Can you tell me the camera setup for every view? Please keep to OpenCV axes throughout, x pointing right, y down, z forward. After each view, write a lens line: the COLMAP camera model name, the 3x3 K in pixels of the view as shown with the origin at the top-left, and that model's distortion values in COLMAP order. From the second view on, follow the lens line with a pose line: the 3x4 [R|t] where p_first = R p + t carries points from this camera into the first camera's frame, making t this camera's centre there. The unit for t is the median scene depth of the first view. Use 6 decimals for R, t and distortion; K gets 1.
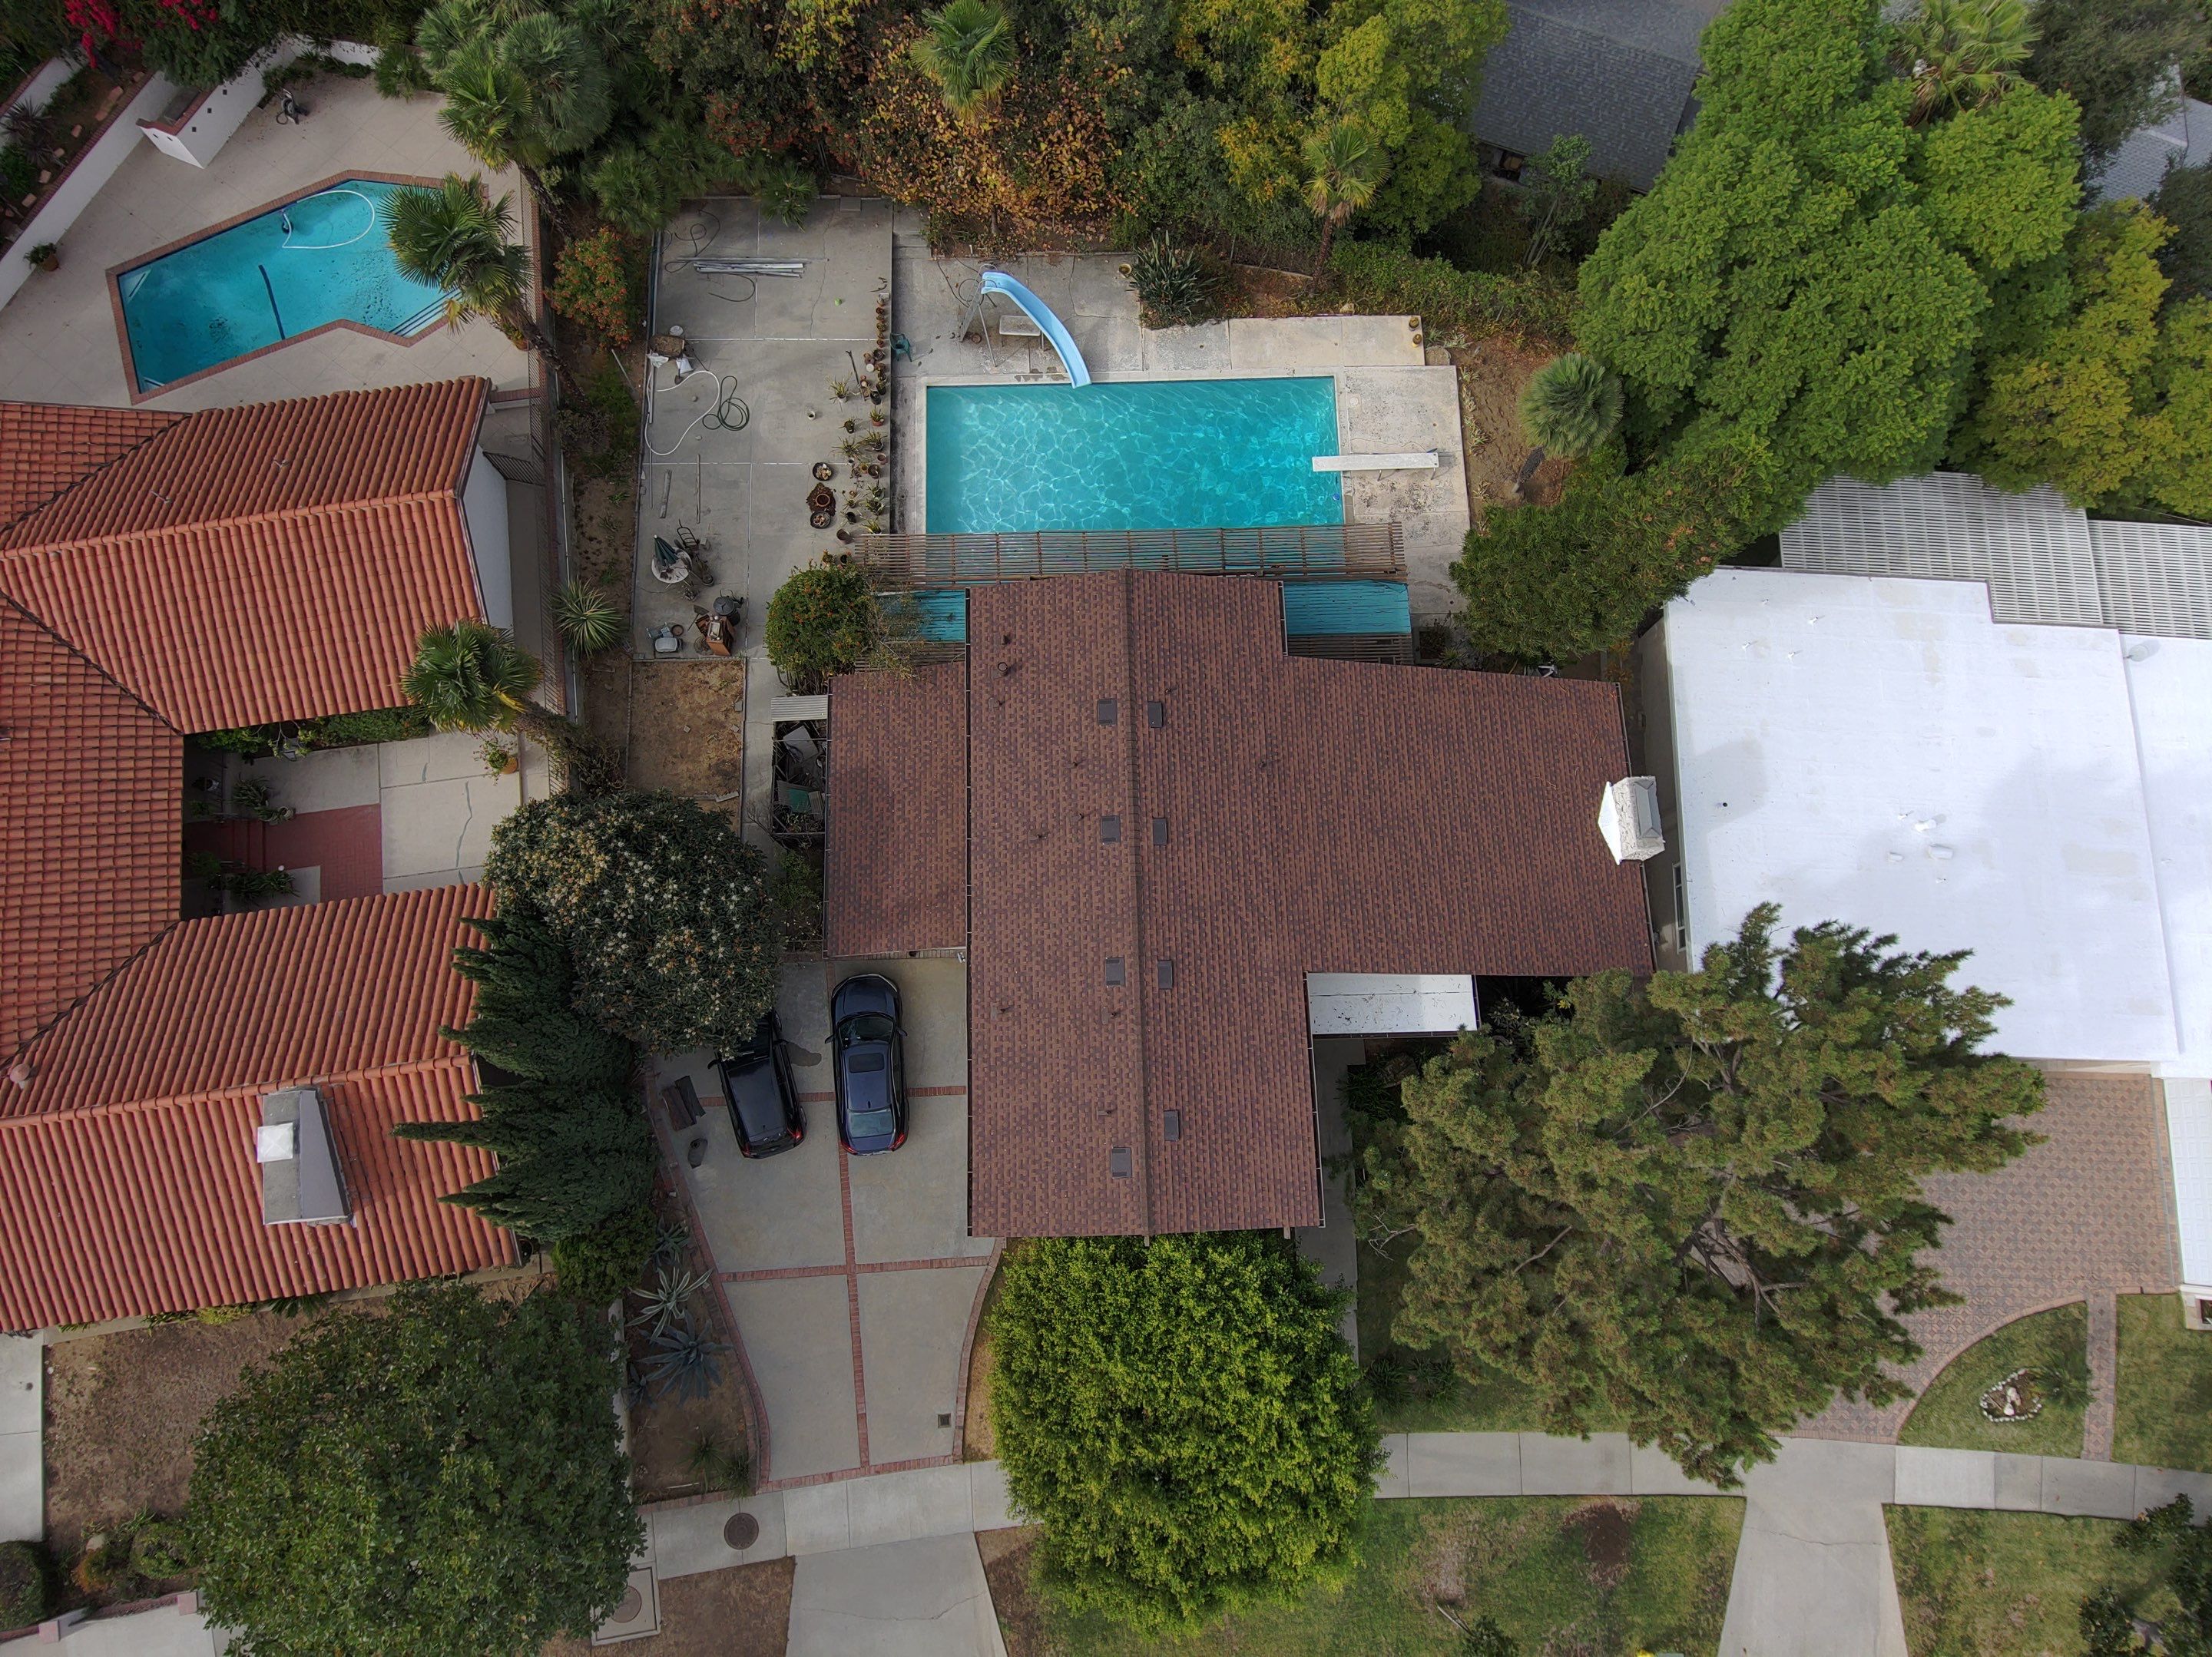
lens RADIAL K [[1268.0, 0, 1106.0], [0, 1268.0, 828.5], [0, 0, 1]] dist [0.074021, -0.114158]
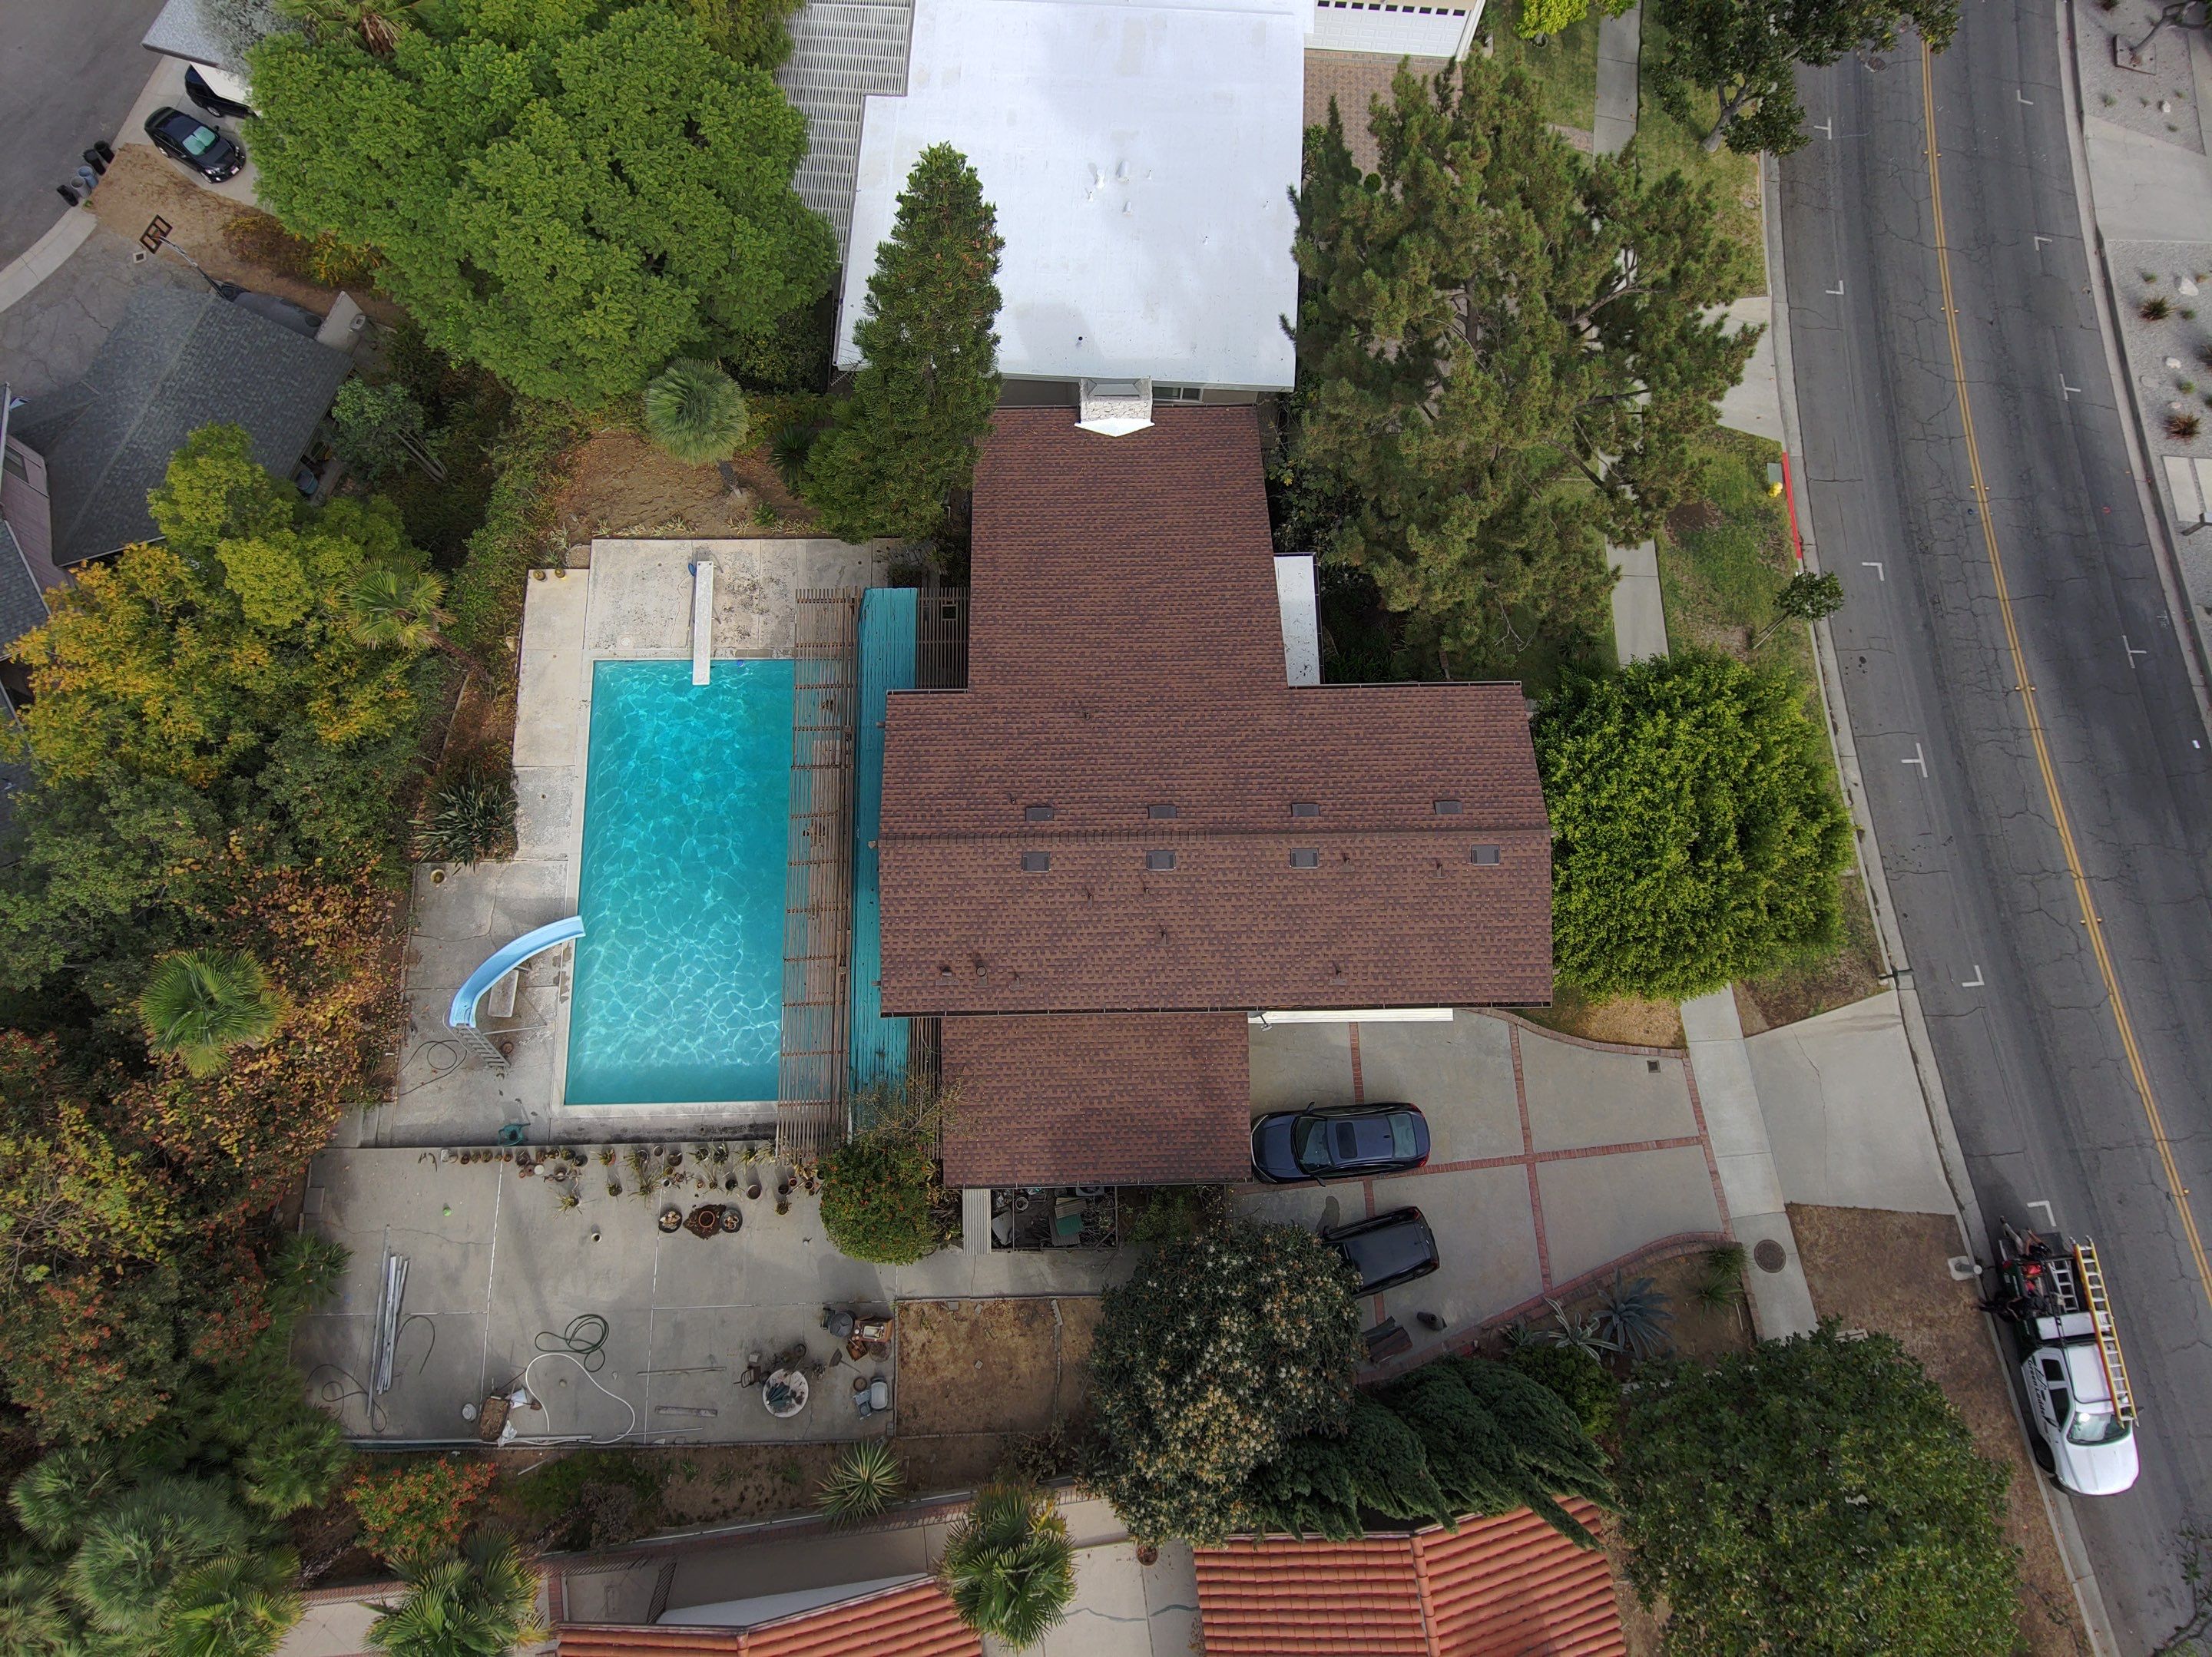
lens RADIAL K [[1268.0, 0, 1106.0], [0, 1268.0, 828.5], [0, 0, 1]] dist [0.074021, -0.114158]
pose [[0.011320, -0.977924, 0.208656, -0.146350], [0.969908, 0.061491, 0.235579, -0.224560], [-0.243209, 0.199711, 0.949192, 0.050885]]
